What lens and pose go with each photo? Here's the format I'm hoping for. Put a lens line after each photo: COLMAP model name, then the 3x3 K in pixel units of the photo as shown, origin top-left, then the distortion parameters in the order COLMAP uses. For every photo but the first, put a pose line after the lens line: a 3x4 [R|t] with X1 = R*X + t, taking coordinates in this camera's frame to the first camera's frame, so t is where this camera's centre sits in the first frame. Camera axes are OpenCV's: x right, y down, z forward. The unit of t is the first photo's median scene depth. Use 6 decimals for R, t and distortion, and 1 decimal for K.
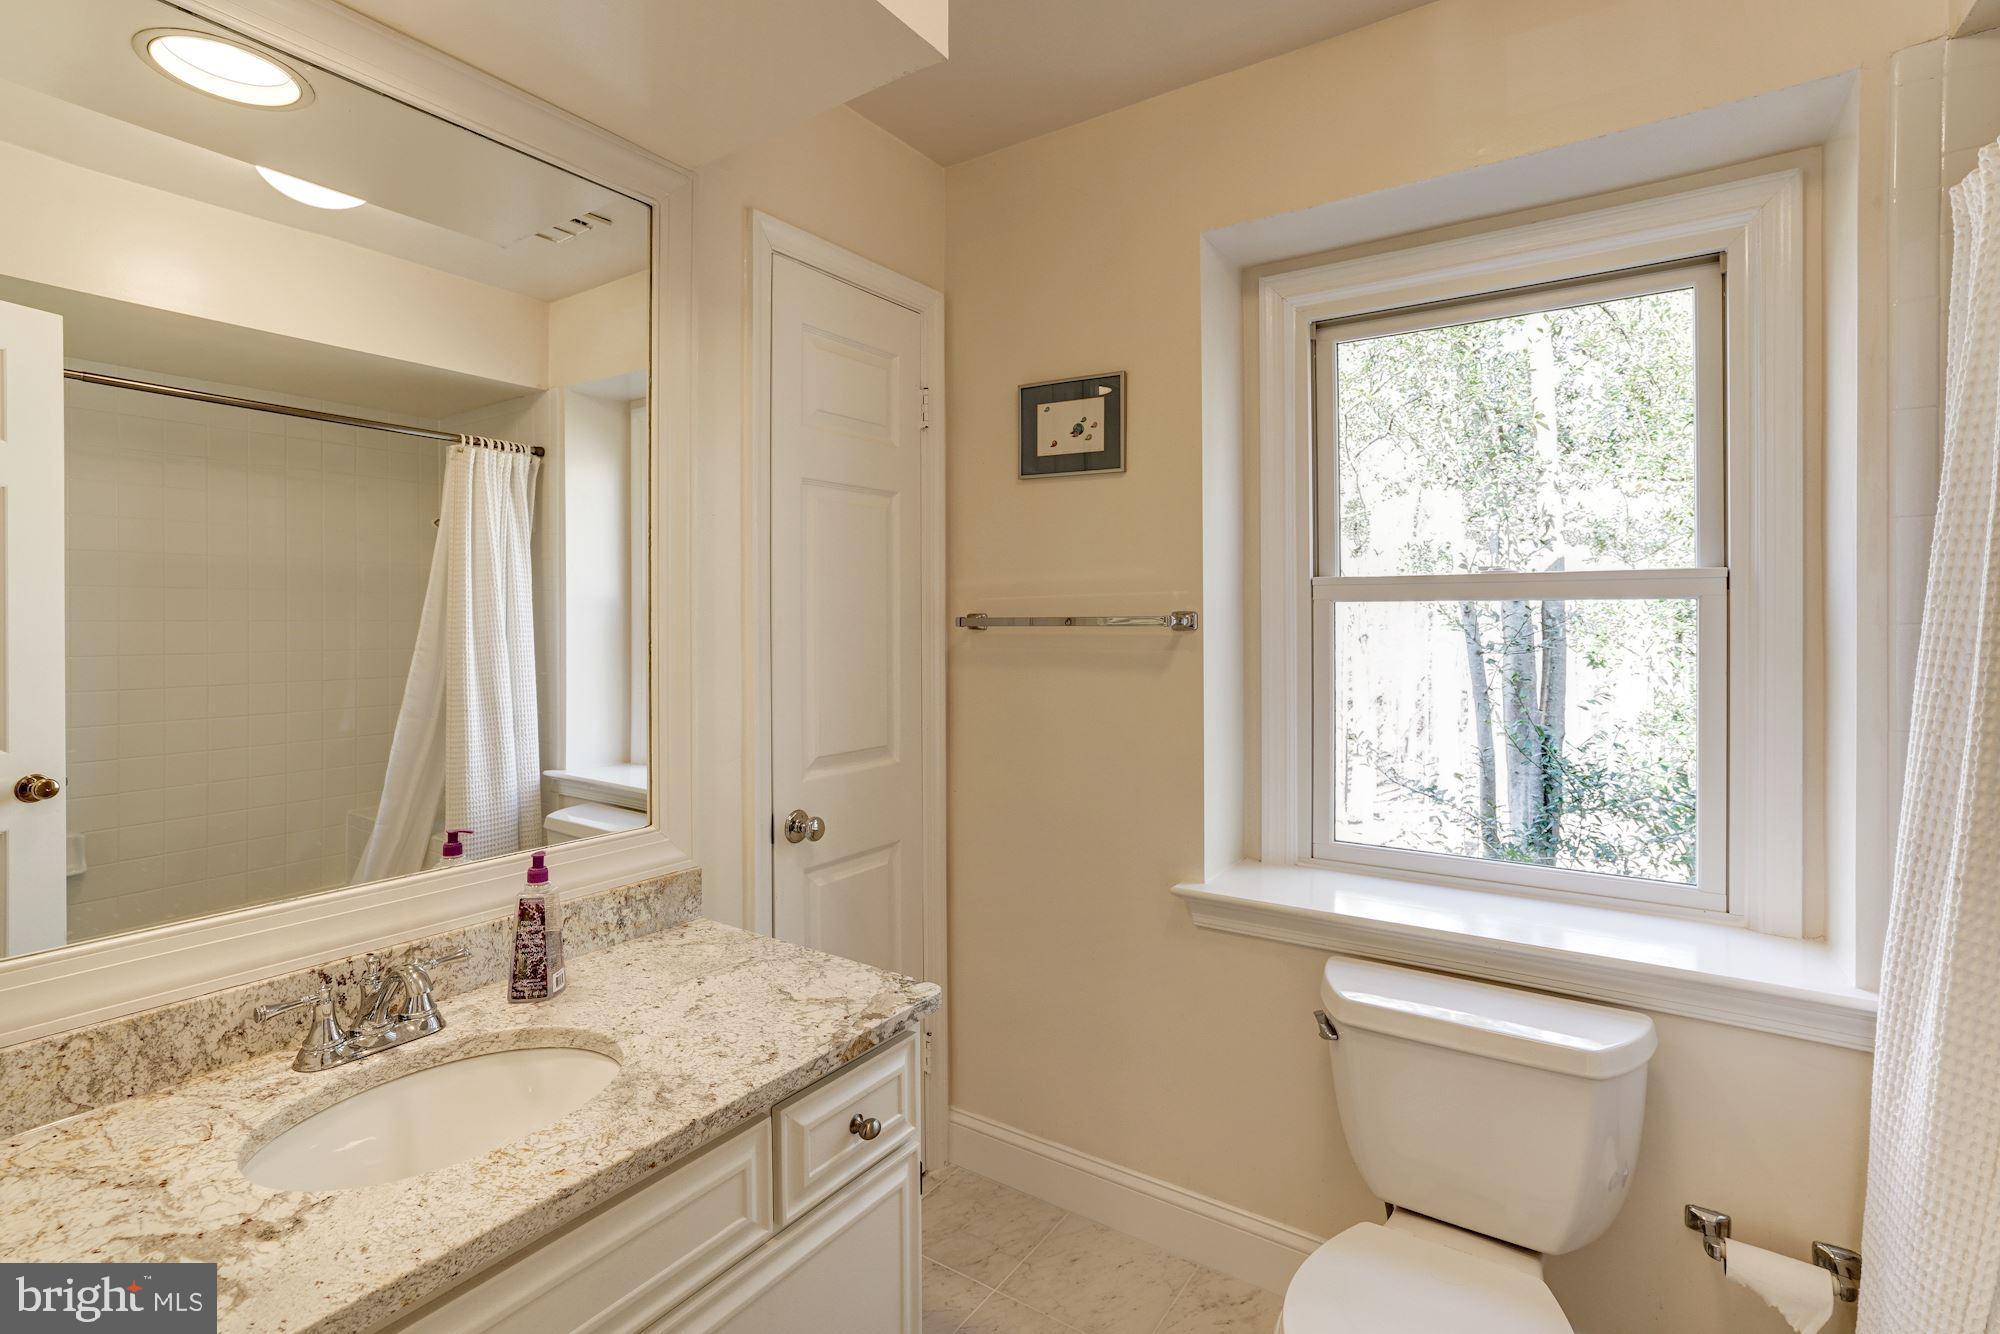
lens RADIAL K [[927.6, 0, 987.8], [0, 927.6, 607.8], [0, 0, 1]] dist [0.000845, 0.001393]
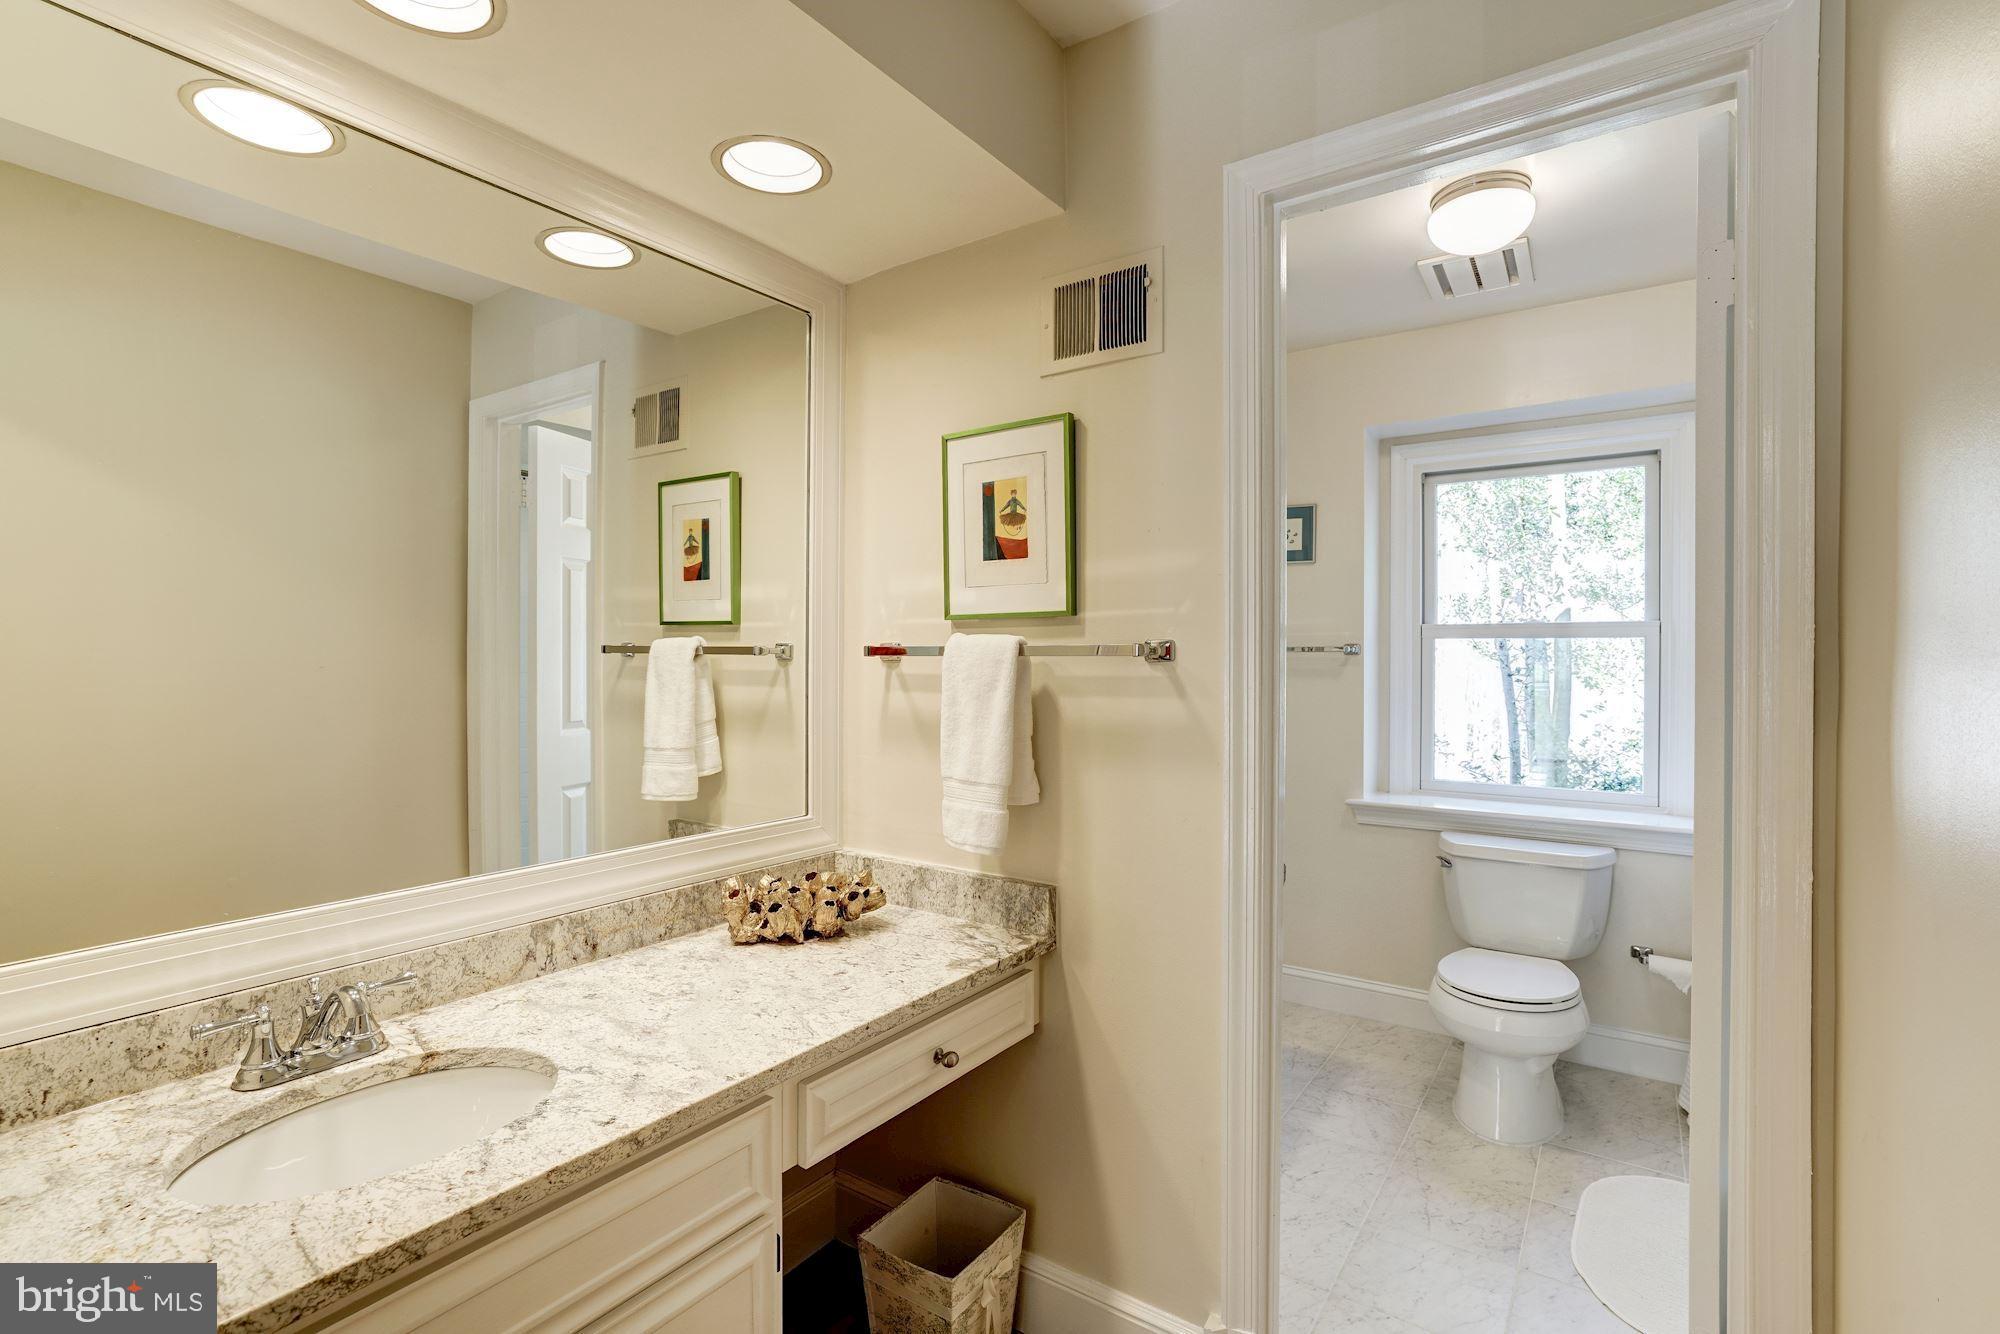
lens RADIAL K [[927.6, 0, 981.7], [0, 927.6, 657.9], [0, 0, 1]] dist [0.000845, 0.001393]
pose [[0.999974, 0.001713, -0.006973, -0.430690], [-0.001627, 0.999922, 0.012353, 0.008980], [0.006994, -0.012341, 0.999899, -0.683407]]
